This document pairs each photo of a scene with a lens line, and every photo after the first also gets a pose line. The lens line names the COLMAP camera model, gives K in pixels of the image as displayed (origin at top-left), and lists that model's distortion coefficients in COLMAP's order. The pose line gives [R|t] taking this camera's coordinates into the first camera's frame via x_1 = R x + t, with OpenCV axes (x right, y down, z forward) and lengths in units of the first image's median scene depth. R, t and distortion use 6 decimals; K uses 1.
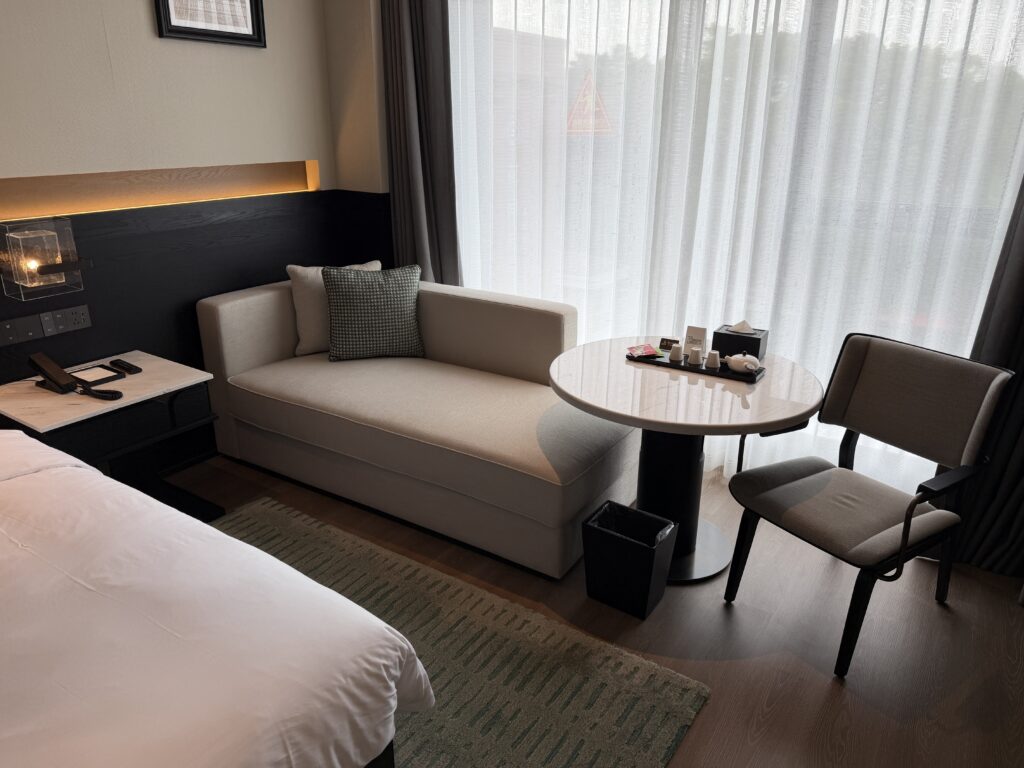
lens RADIAL K [[725.5, 0, 512.0], [0, 725.5, 384.0], [0, 0, 1]] dist [0.106141, -0.167661]
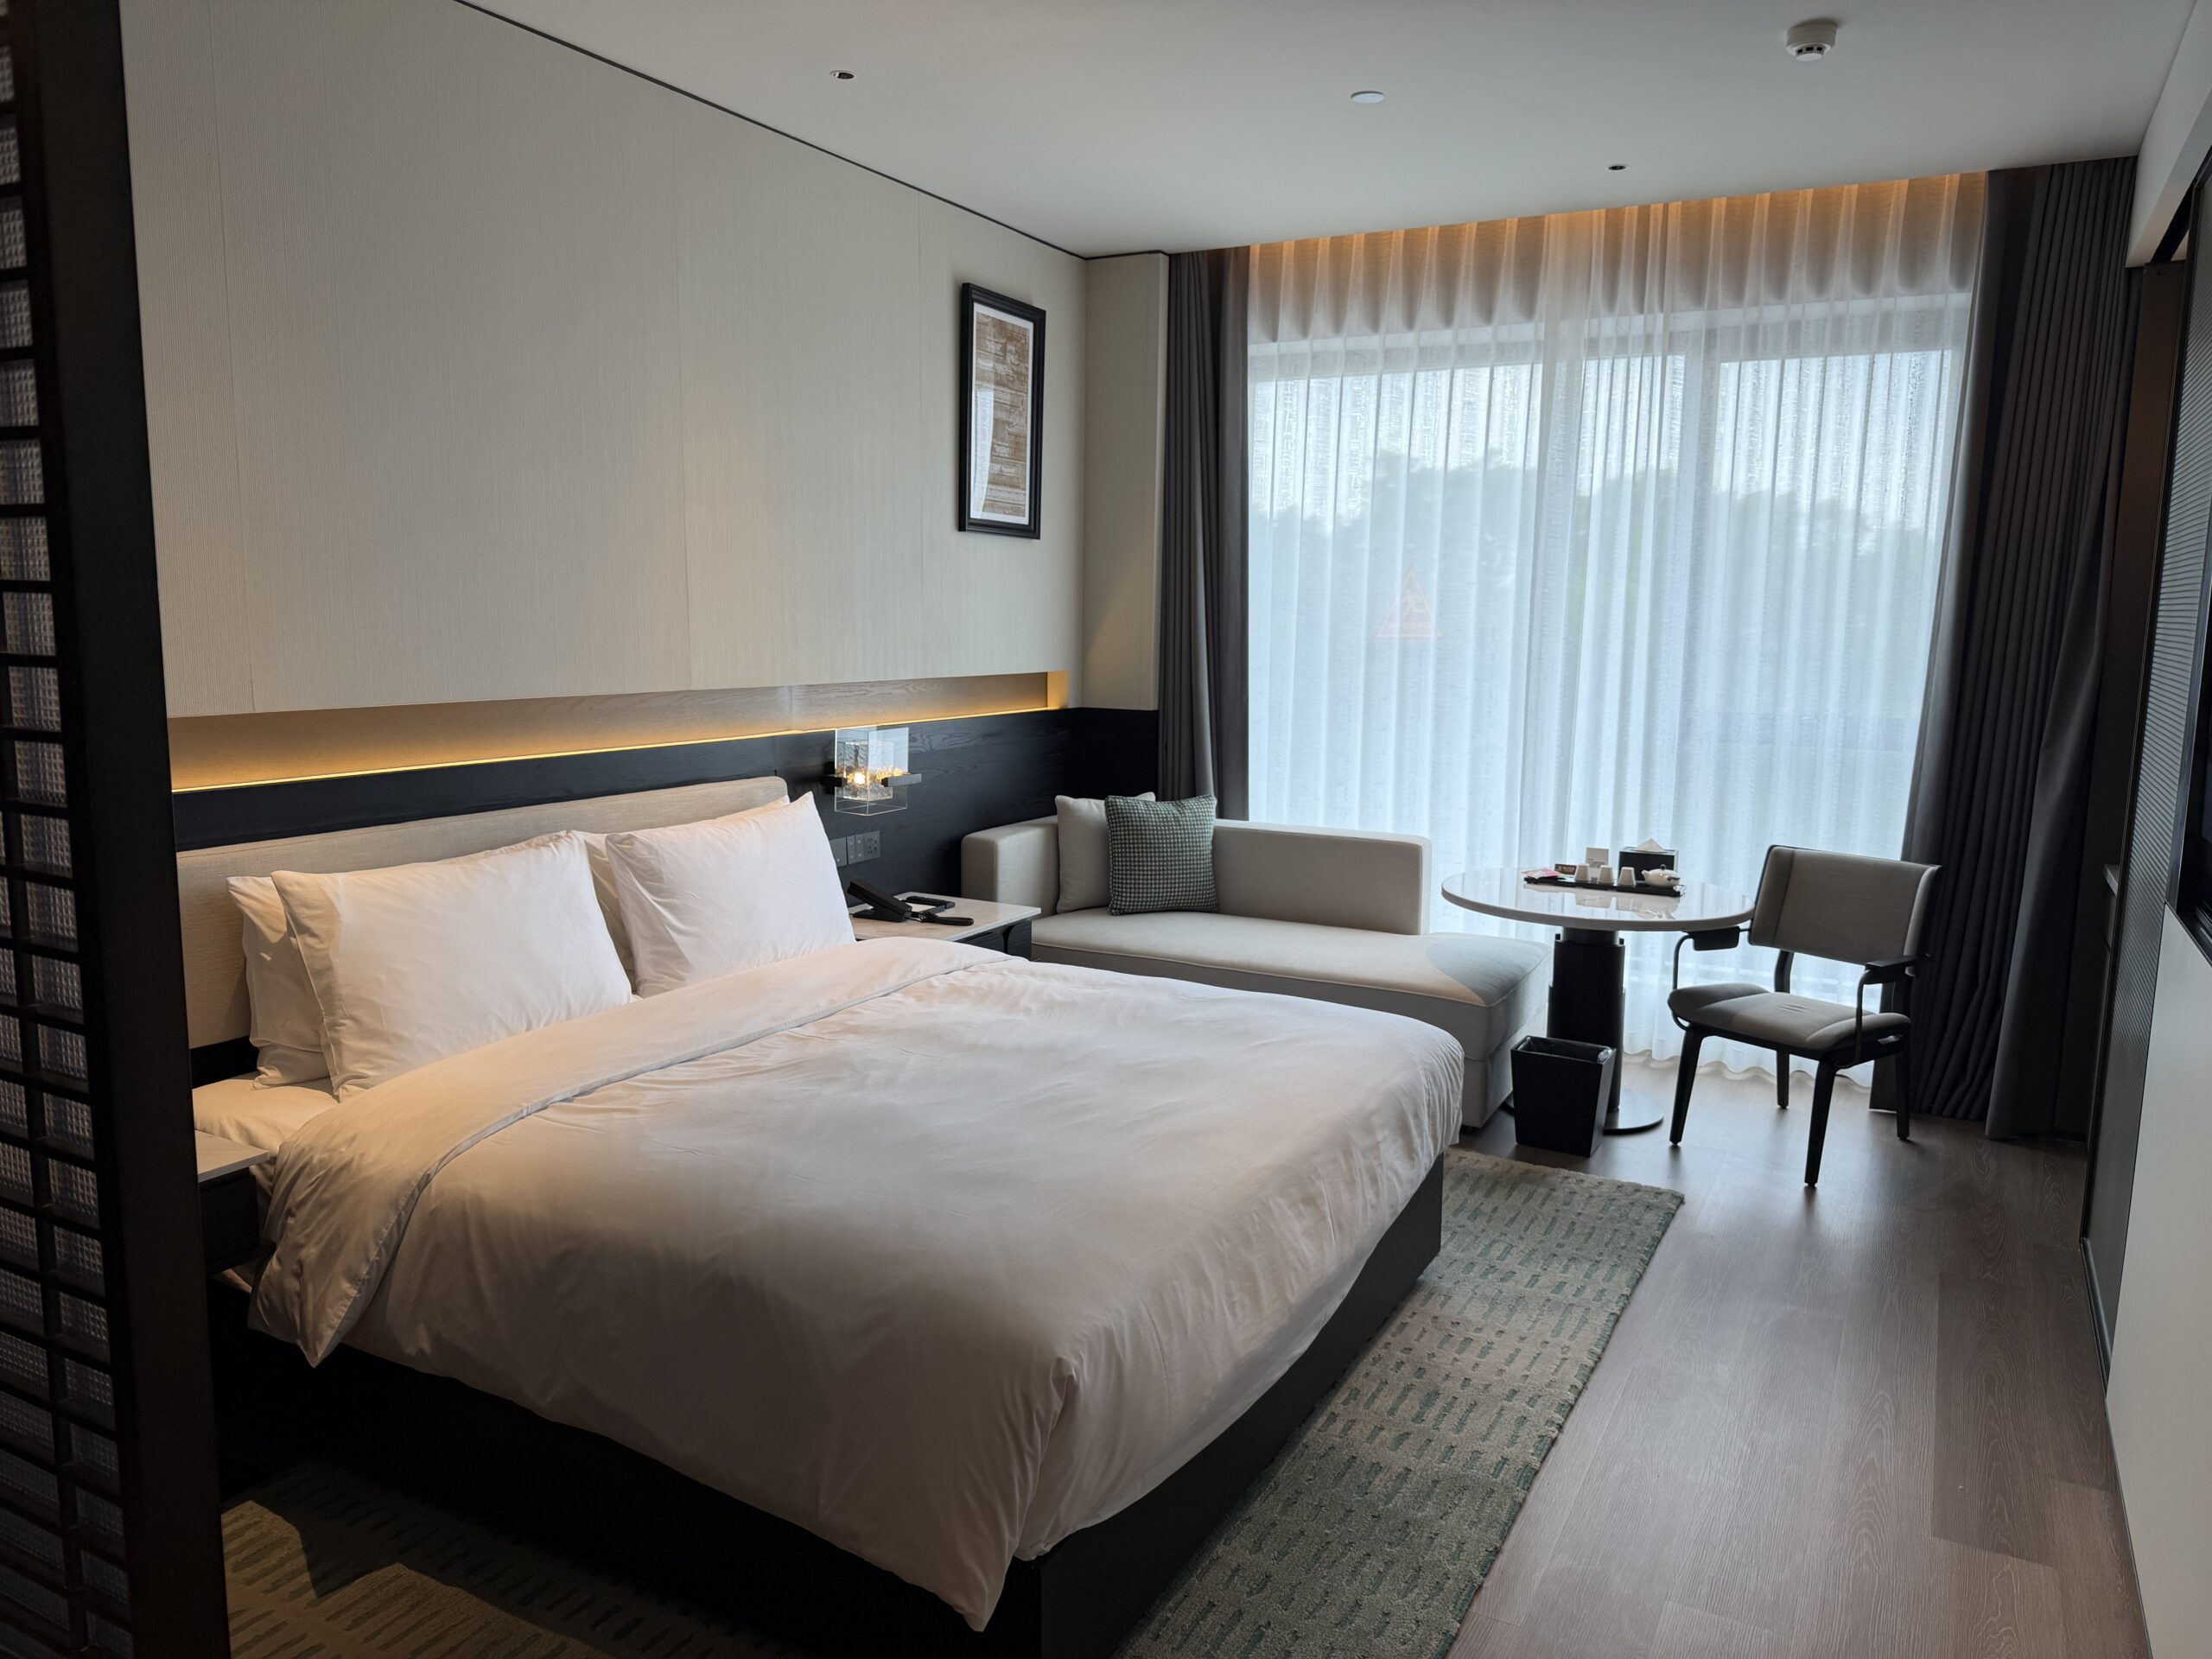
lens RADIAL K [[1566.4, 0, 1106.0], [0, 1566.4, 829.5], [0, 0, 1]] dist [0.148281, -0.345485]
pose [[0.995736, -0.005978, 0.092055, -0.503945], [0.025310, 0.977308, -0.210304, 0.282901], [-0.088709, 0.211737, 0.973292, -0.787882]]
